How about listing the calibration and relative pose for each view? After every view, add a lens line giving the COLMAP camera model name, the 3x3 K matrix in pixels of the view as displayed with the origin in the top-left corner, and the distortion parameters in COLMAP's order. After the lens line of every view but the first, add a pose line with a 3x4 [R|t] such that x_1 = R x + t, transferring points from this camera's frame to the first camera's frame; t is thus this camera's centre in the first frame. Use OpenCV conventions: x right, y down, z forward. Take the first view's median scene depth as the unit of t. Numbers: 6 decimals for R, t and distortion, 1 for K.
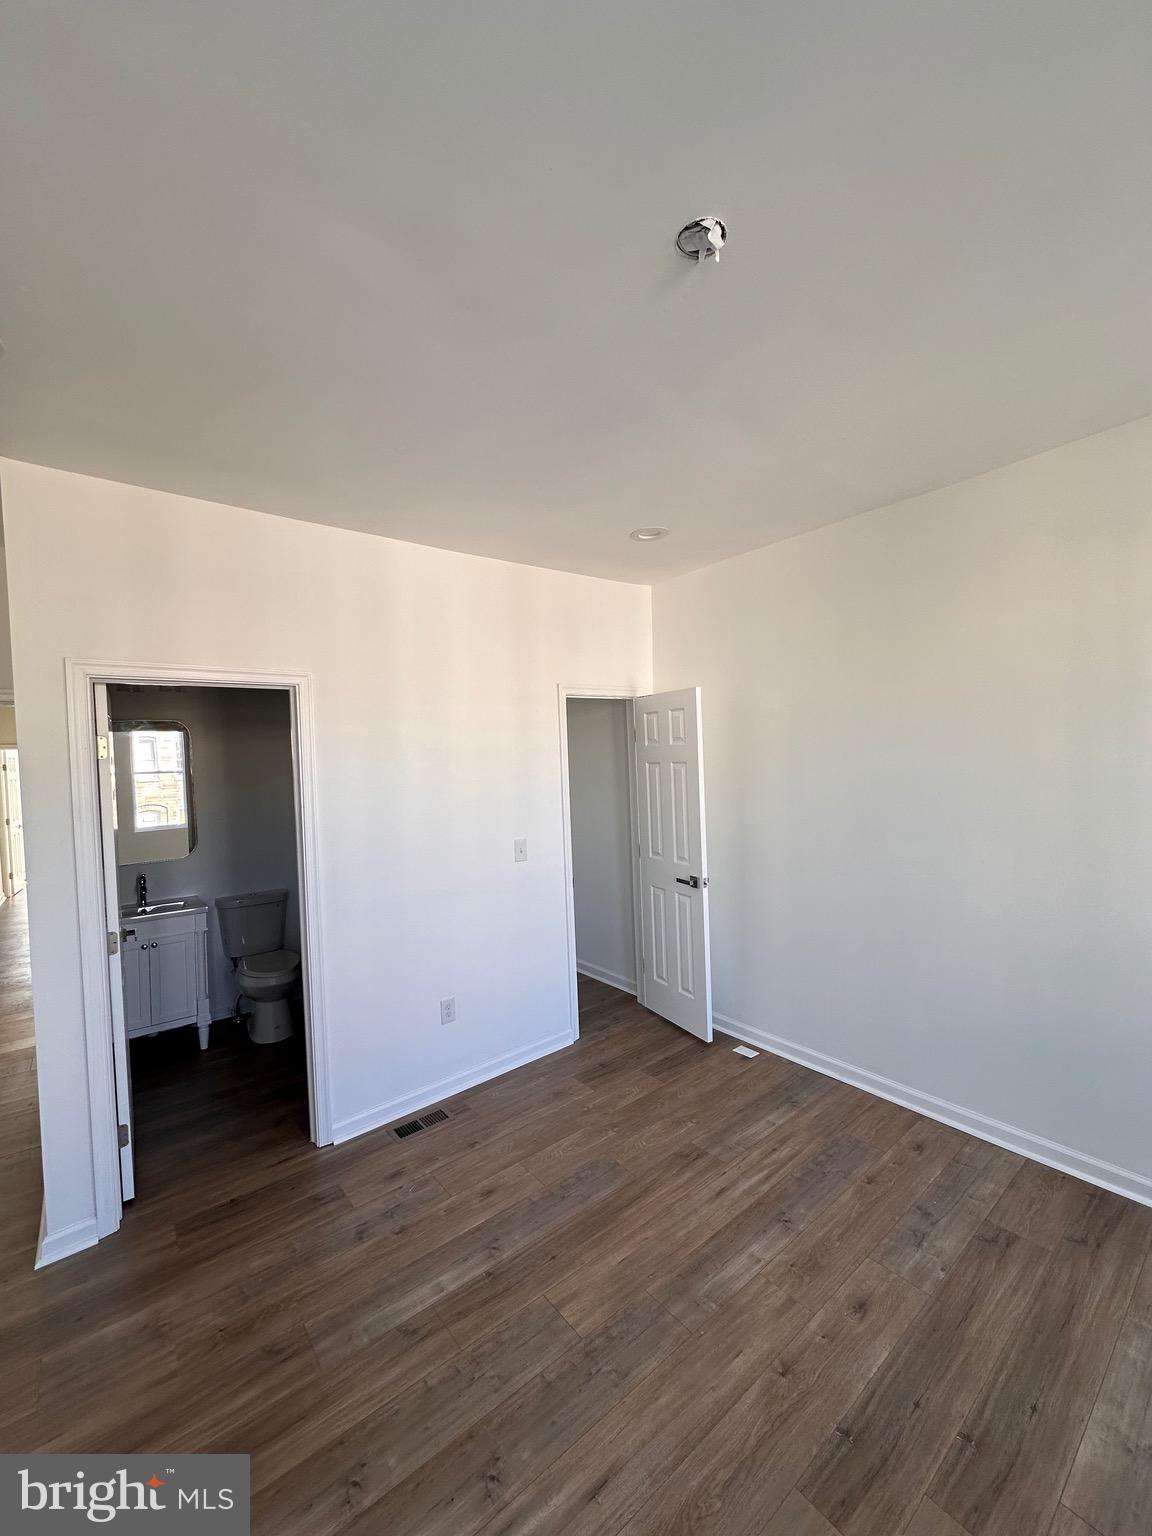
lens RADIAL K [[609.6, 0, 573.4], [0, 609.6, 765.5], [0, 0, 1]] dist [-0.001693, -0.000316]
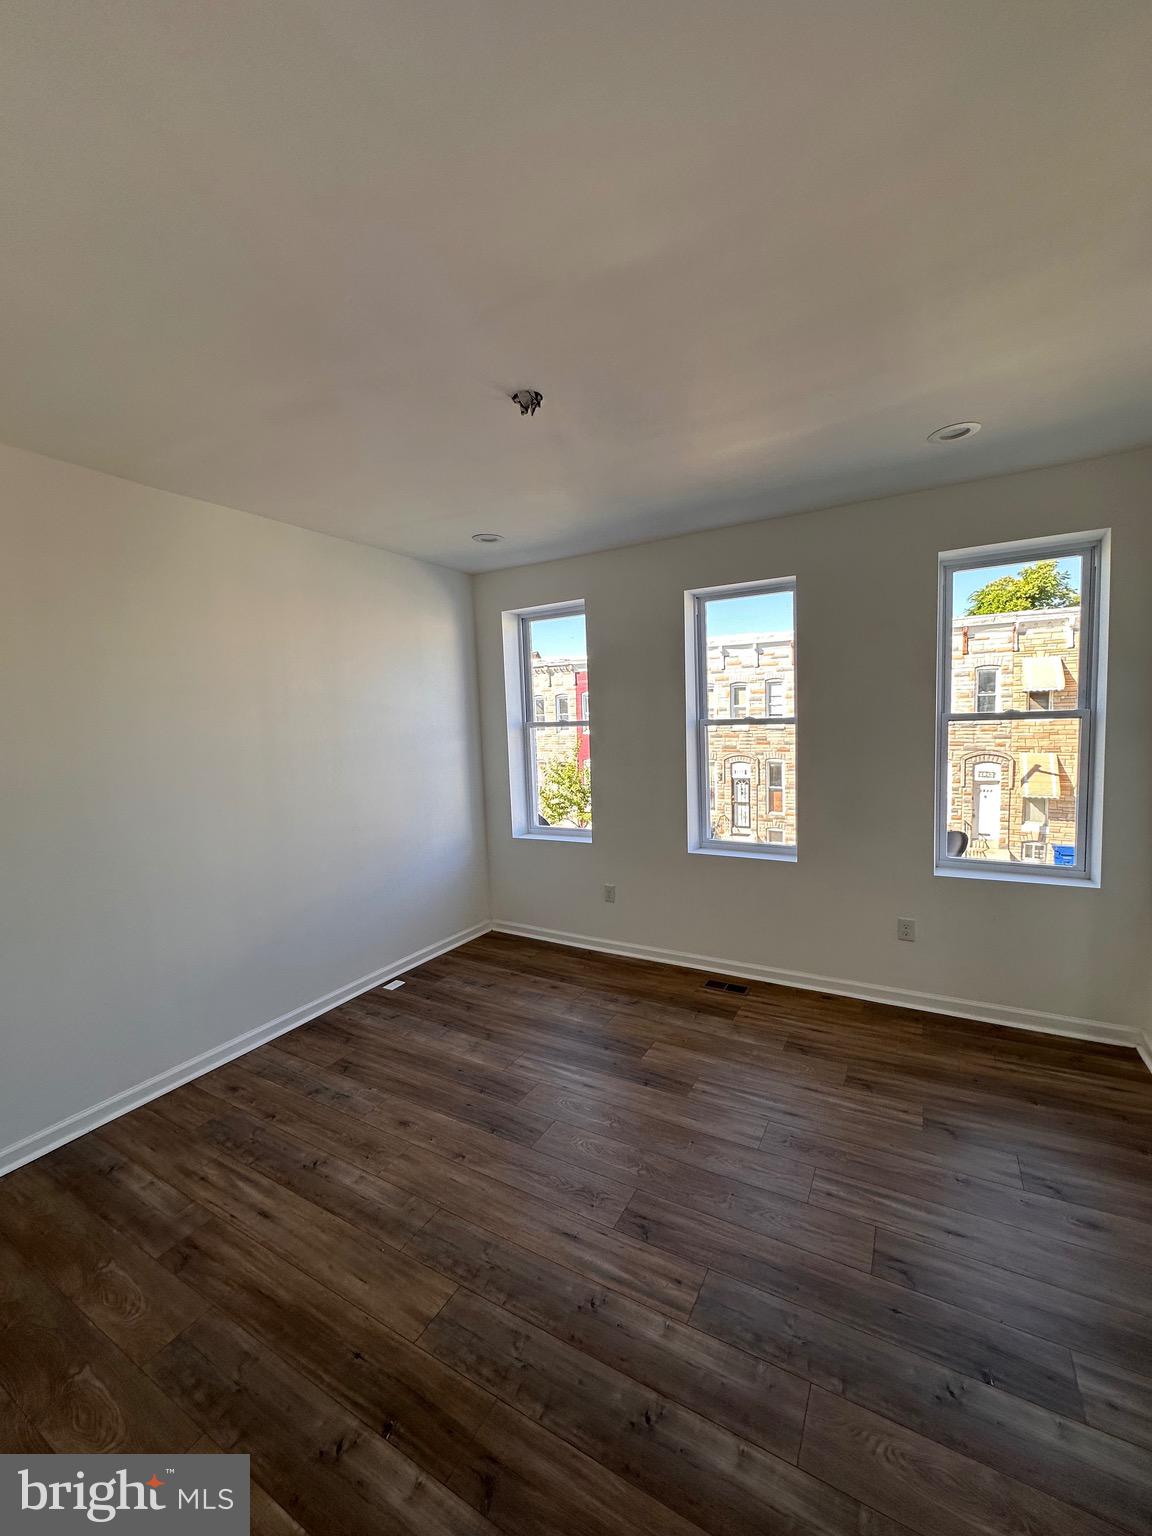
lens RADIAL K [[609.6, 0, 573.4], [0, 609.6, 765.5], [0, 0, 1]] dist [-0.001693, -0.000316]
pose [[-0.362774, -0.024888, 0.931545, -0.967074], [0.055060, 0.997324, 0.048087, 0.021093], [-0.930249, 0.068735, -0.360433, 1.099133]]
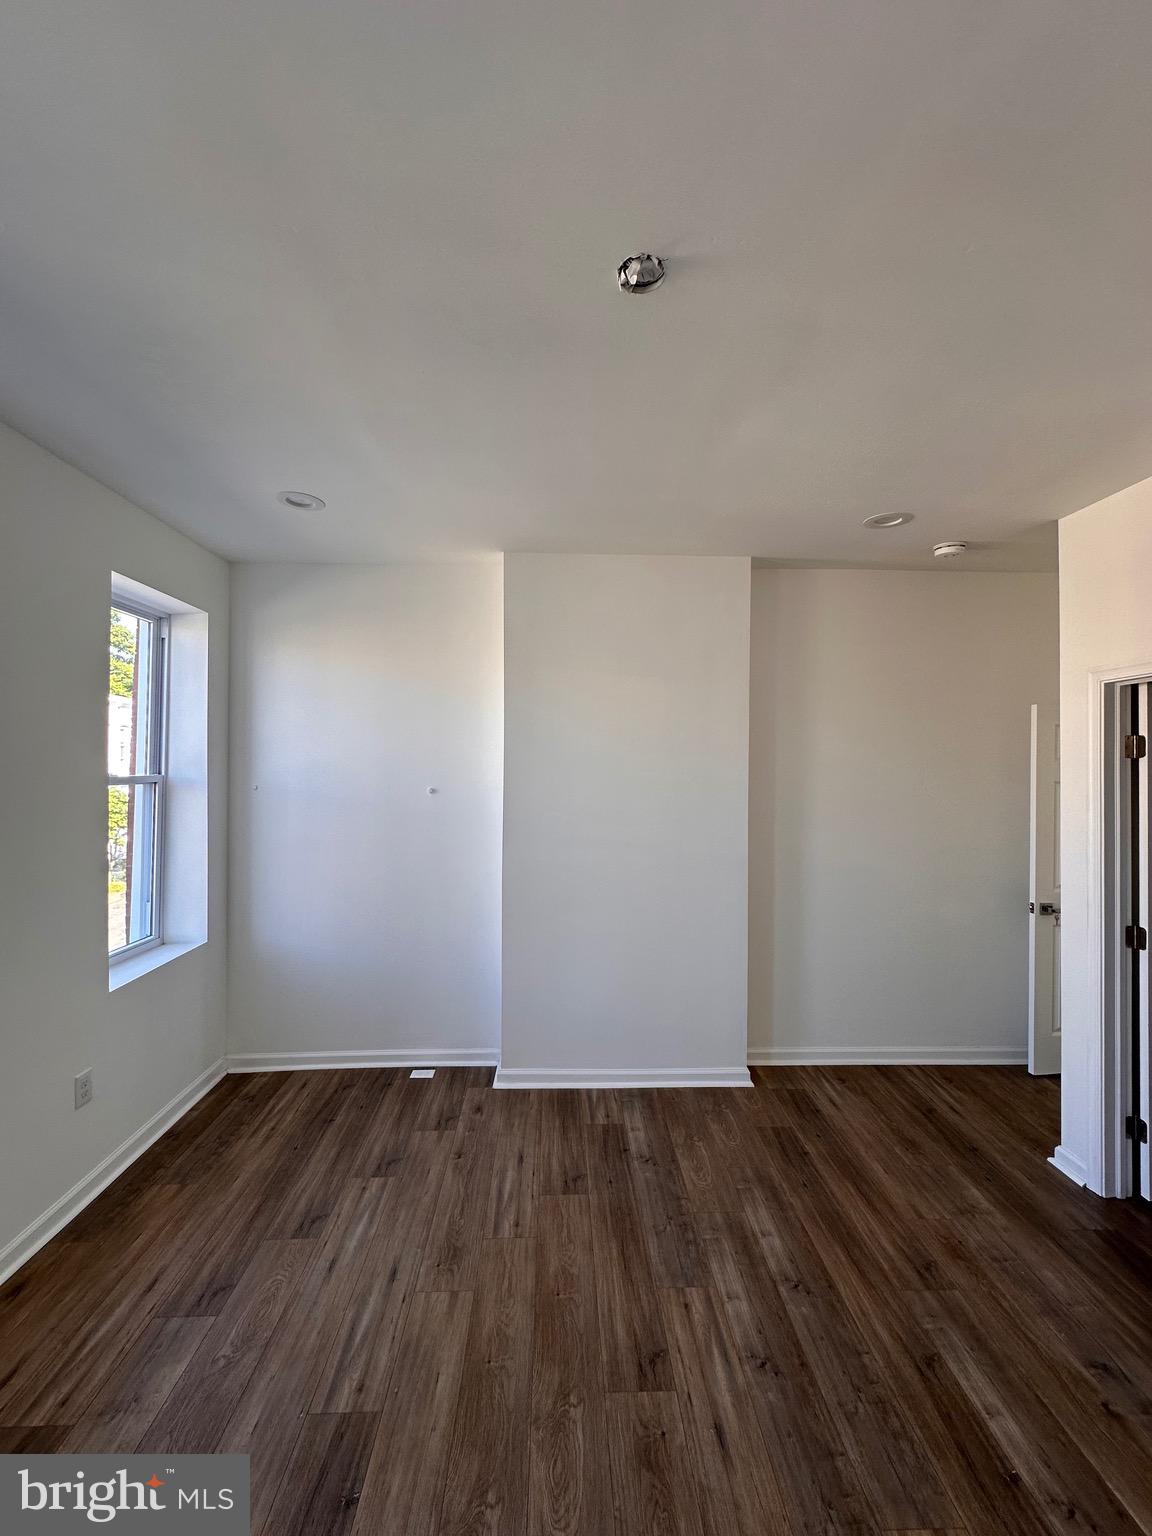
lens RADIAL K [[609.6, 0, 573.4], [0, 609.6, 765.5], [0, 0, 1]] dist [-0.001693, -0.000316]
pose [[-0.601603, 0.027734, -0.798314, 0.805626], [0.006843, 0.999539, 0.029567, -0.045663], [0.798766, 0.012325, -0.601516, 1.104470]]
